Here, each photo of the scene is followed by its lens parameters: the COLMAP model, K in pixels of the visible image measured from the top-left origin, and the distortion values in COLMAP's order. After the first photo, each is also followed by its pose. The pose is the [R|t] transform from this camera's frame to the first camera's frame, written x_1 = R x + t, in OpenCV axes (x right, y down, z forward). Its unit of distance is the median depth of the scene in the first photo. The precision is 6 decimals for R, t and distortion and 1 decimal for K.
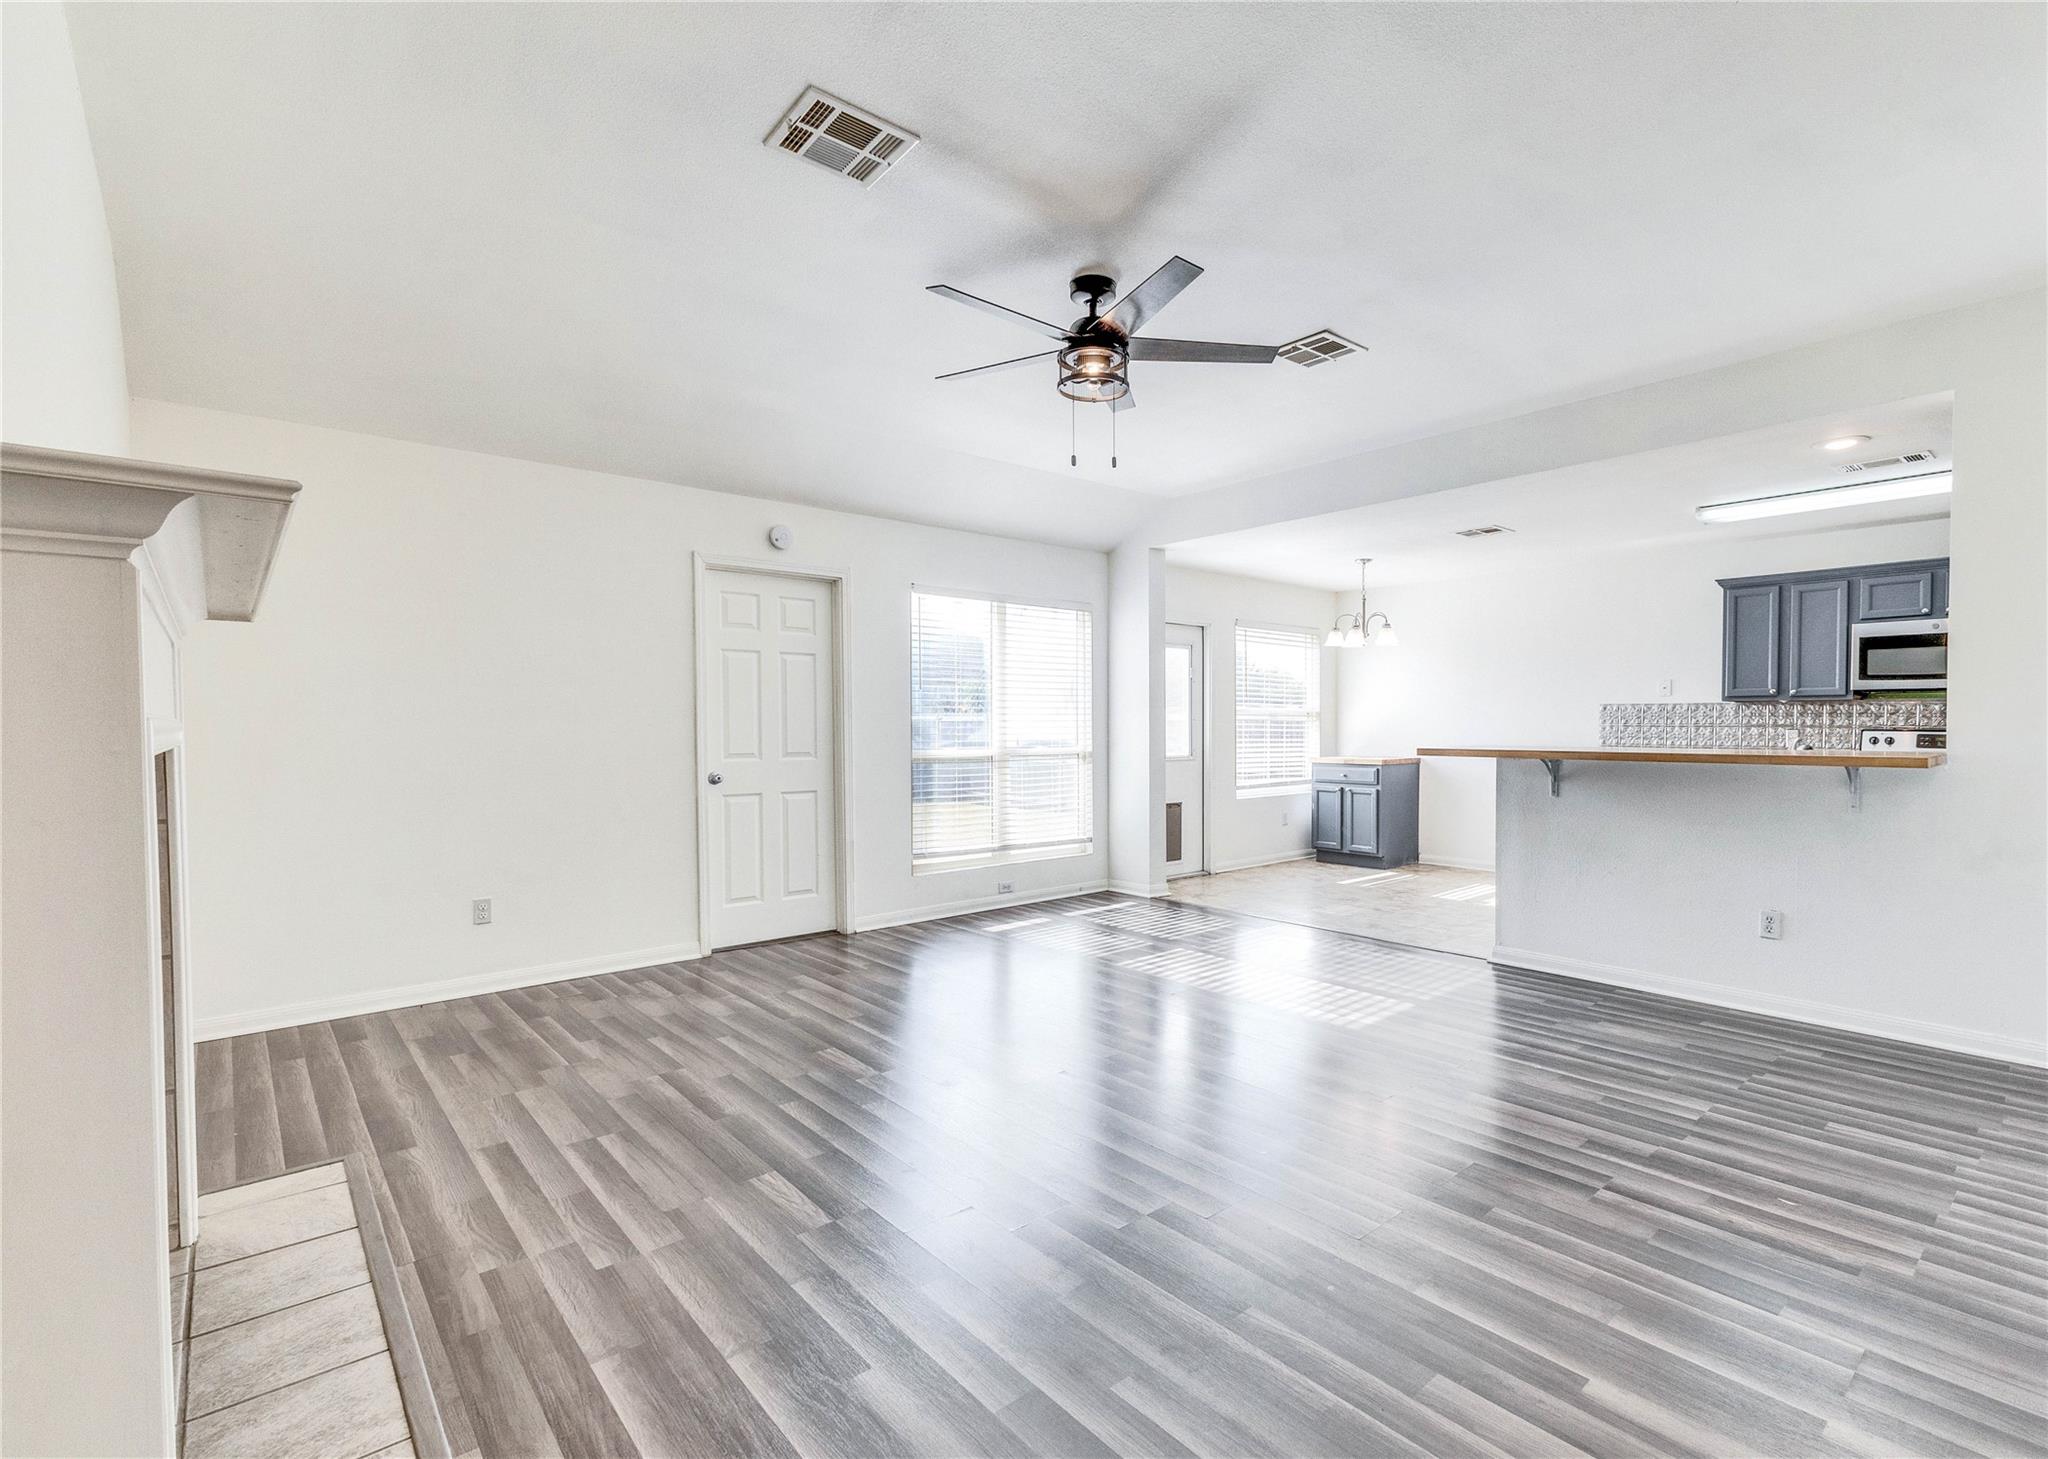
lens RADIAL K [[947.8, 0, 1092.6], [0, 947.8, 745.5], [0, 0, 1]] dist [0.010745, 0.000314]
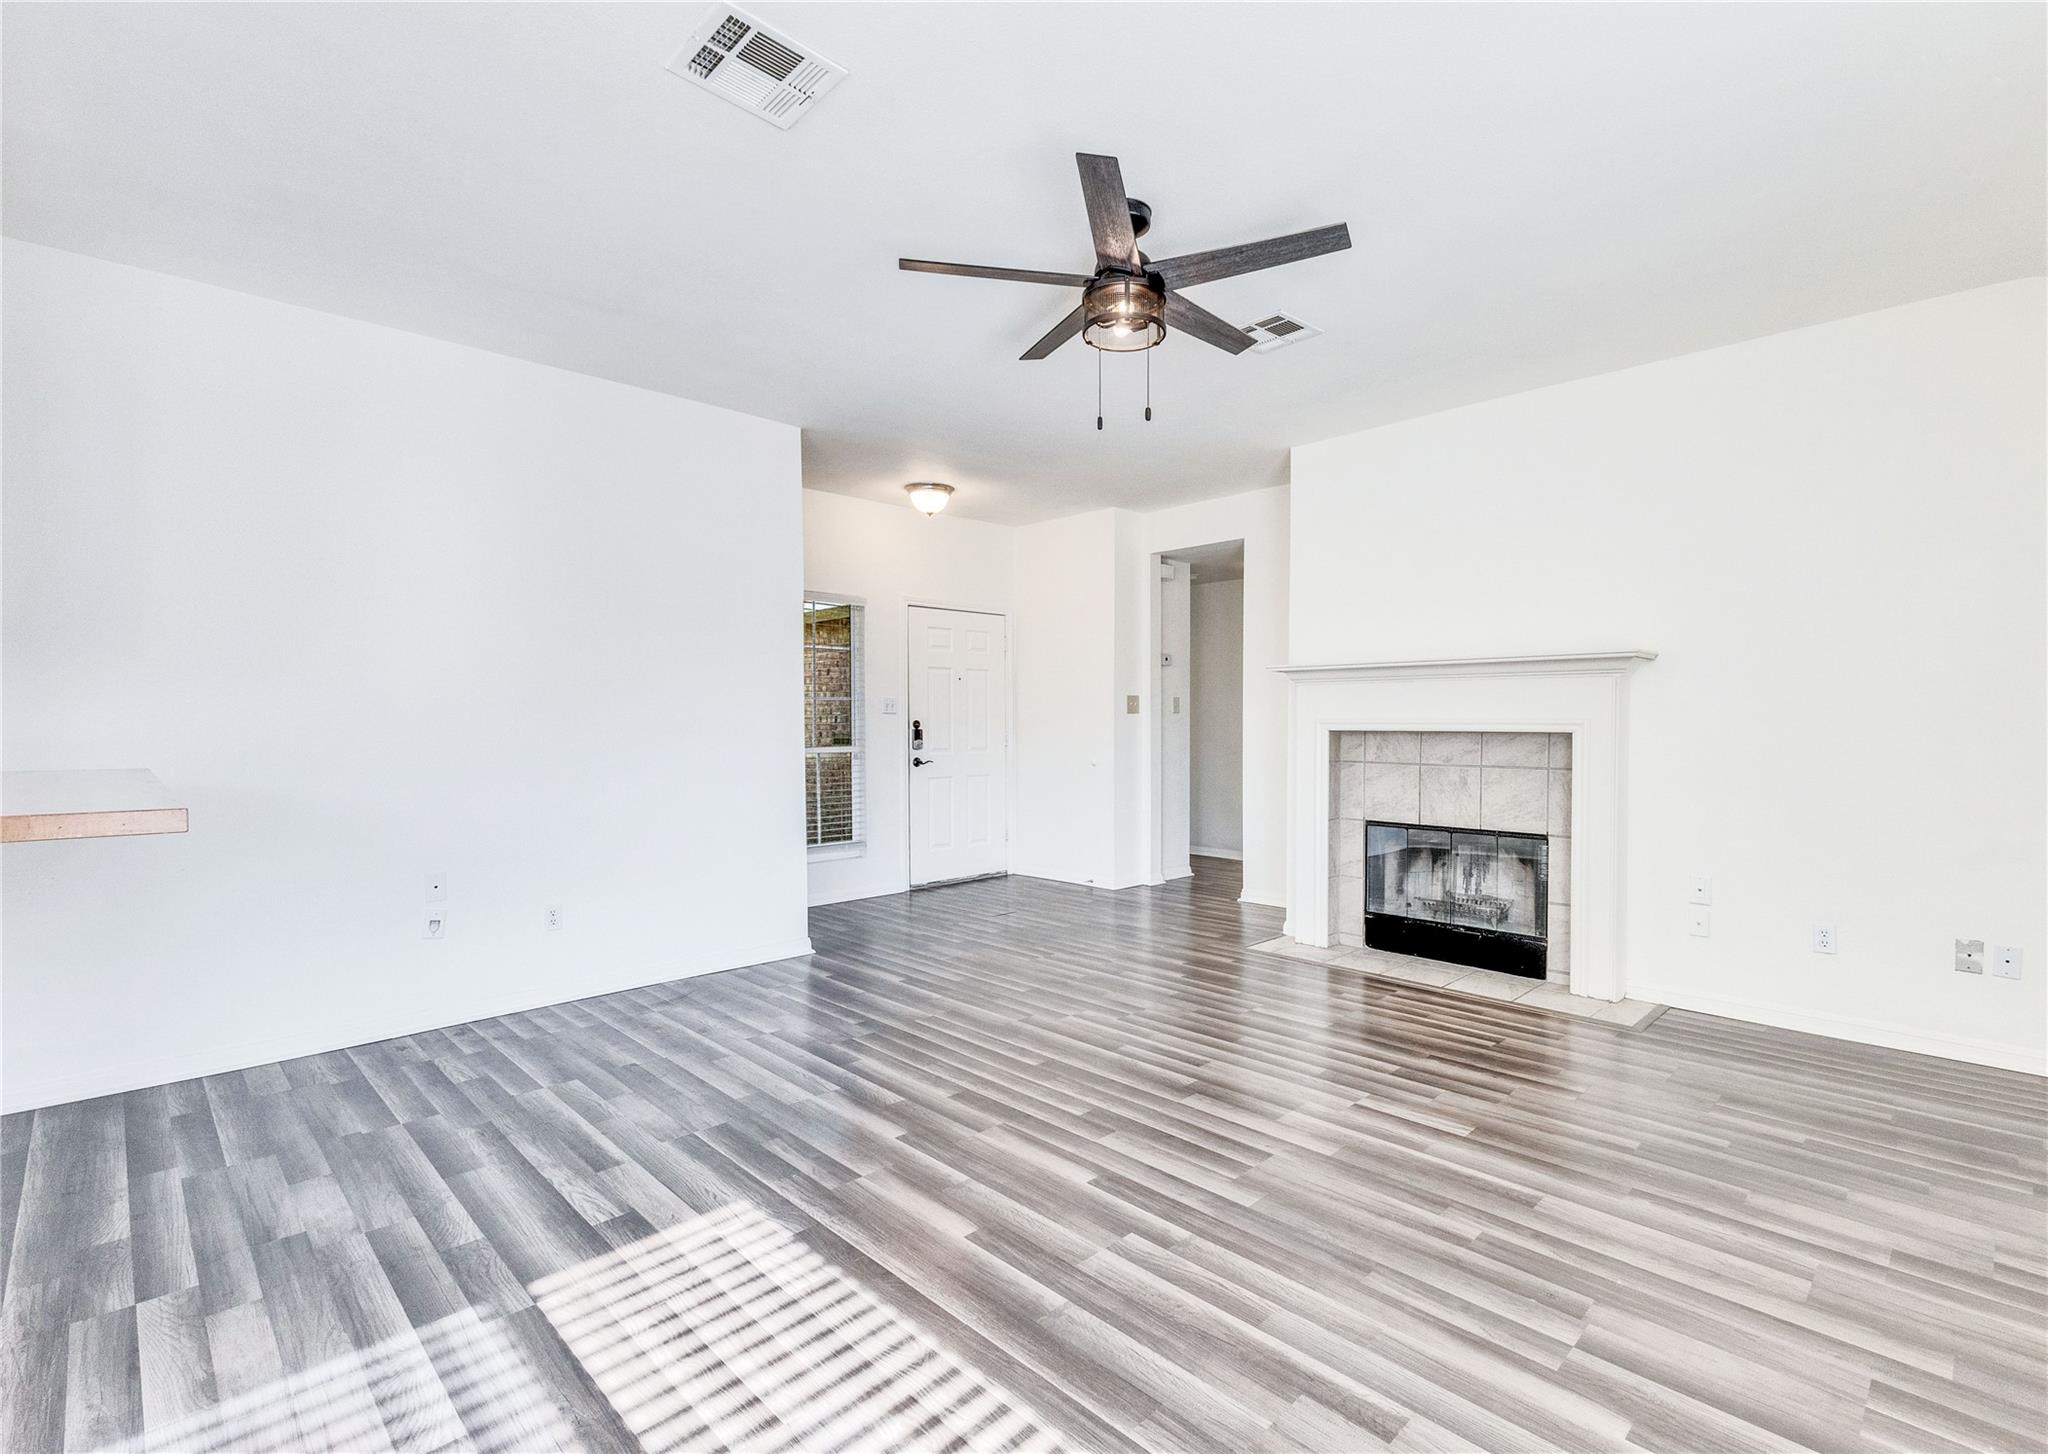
lens RADIAL K [[951.5, 0, 1088.9], [0, 951.5, 730.8], [0, 0, 1]] dist [0.021212, 0.000241]
pose [[-0.998112, 0.004315, -0.061260, 0.051868], [0.002206, 0.999404, 0.034448, -0.026645], [0.061372, 0.034248, -0.997527, 1.085658]]
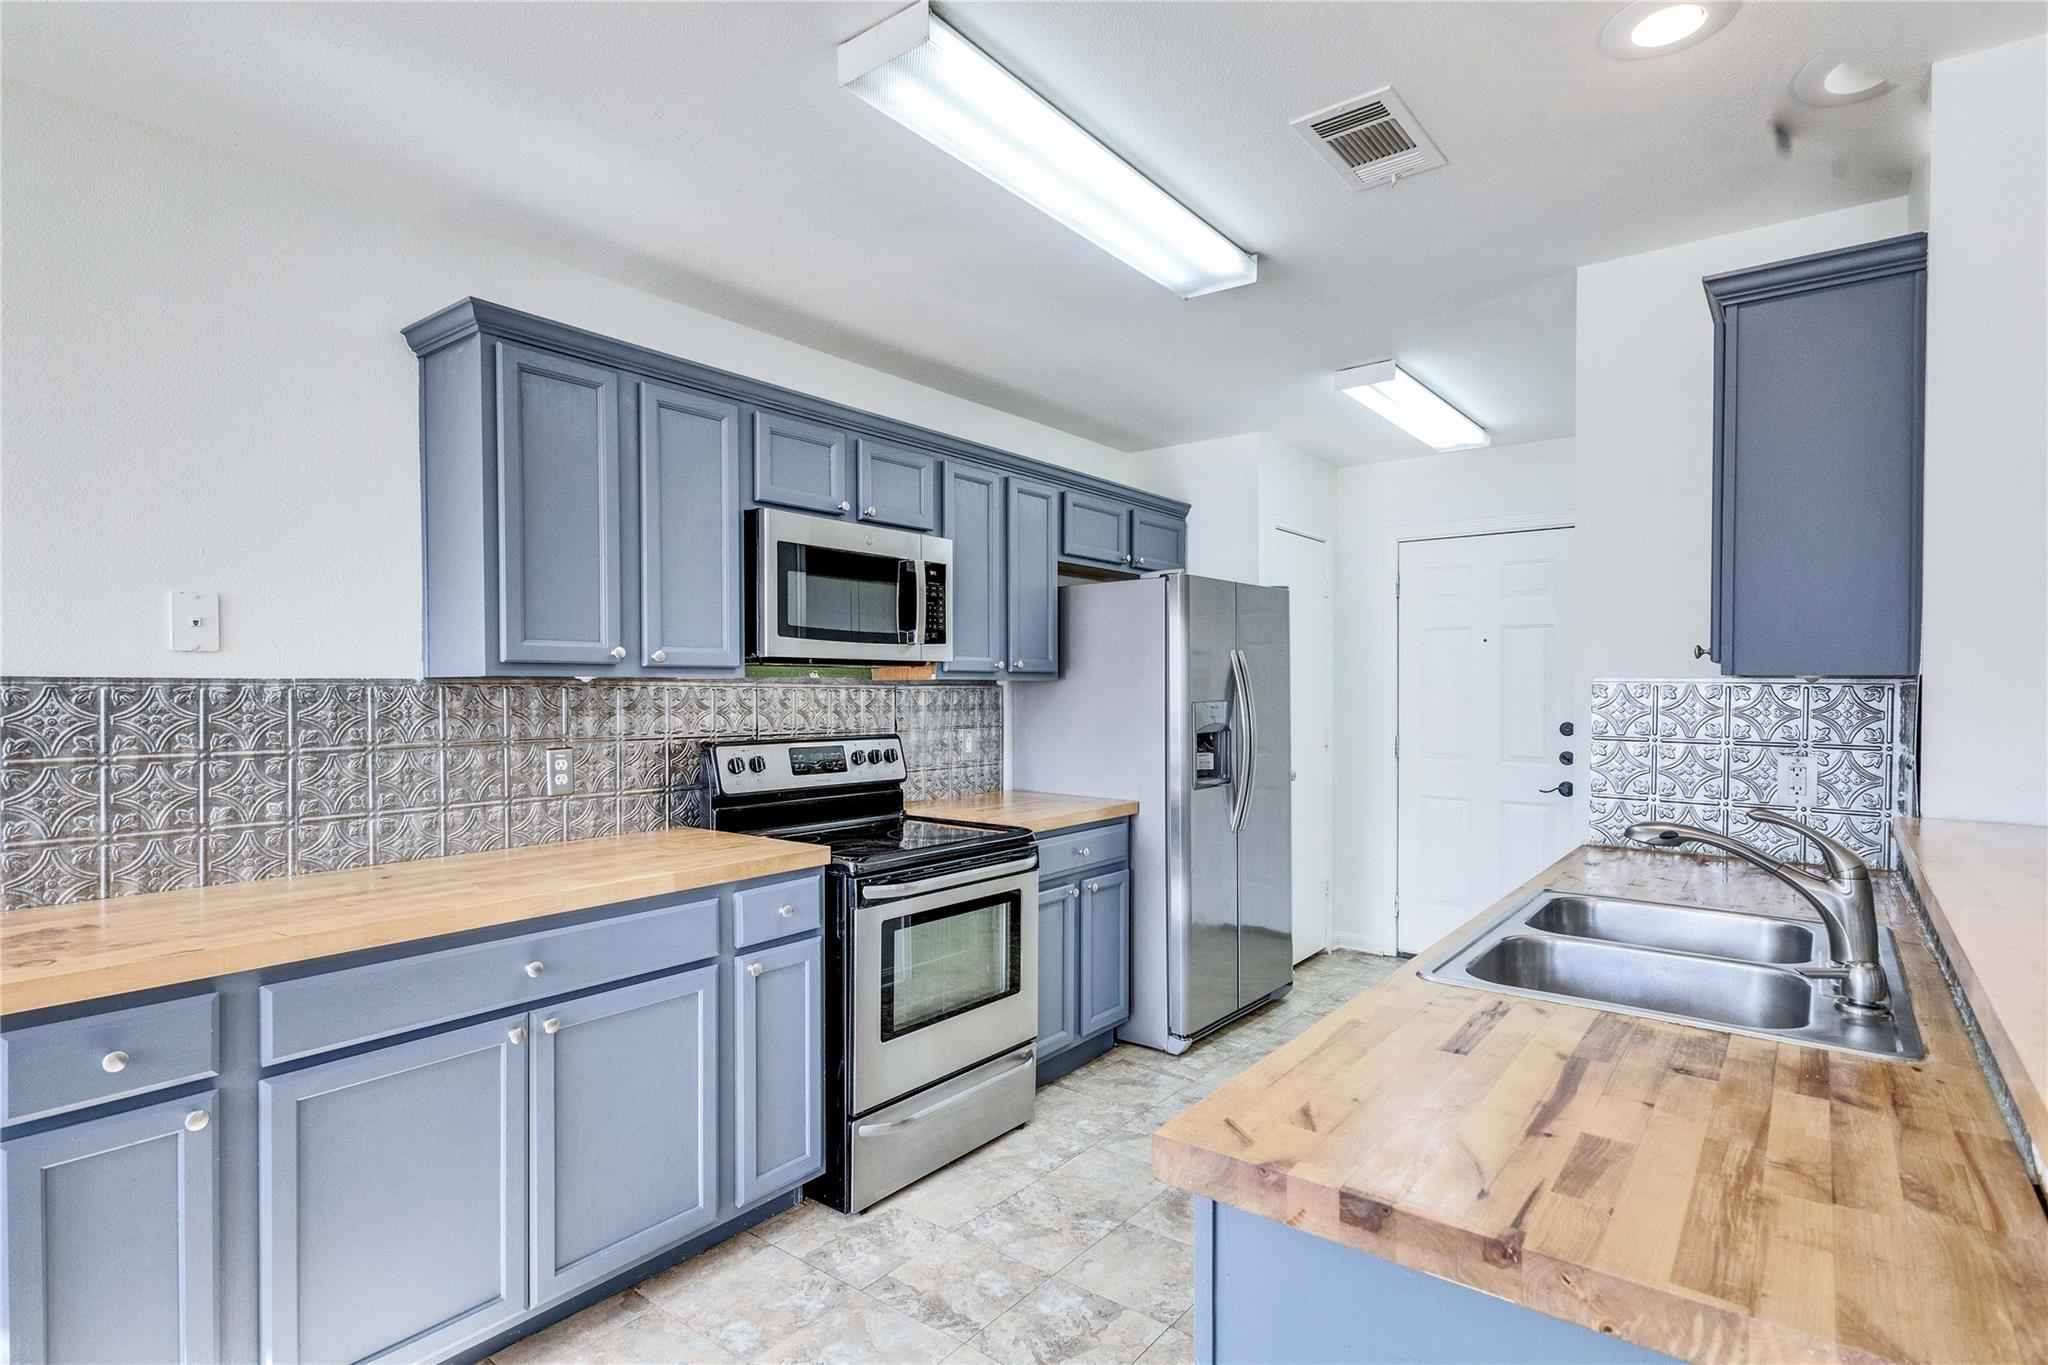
lens RADIAL K [[1032.7, 0, 1023.7], [0, 1032.7, 695.3], [0, 0, 1]] dist [0.017115, -0.000430]
pose [[-0.173026, -0.010584, 0.984860, 0.303560], [0.024238, 0.999594, 0.015001, -0.044978], [-0.984619, 0.026466, -0.172699, 0.968486]]
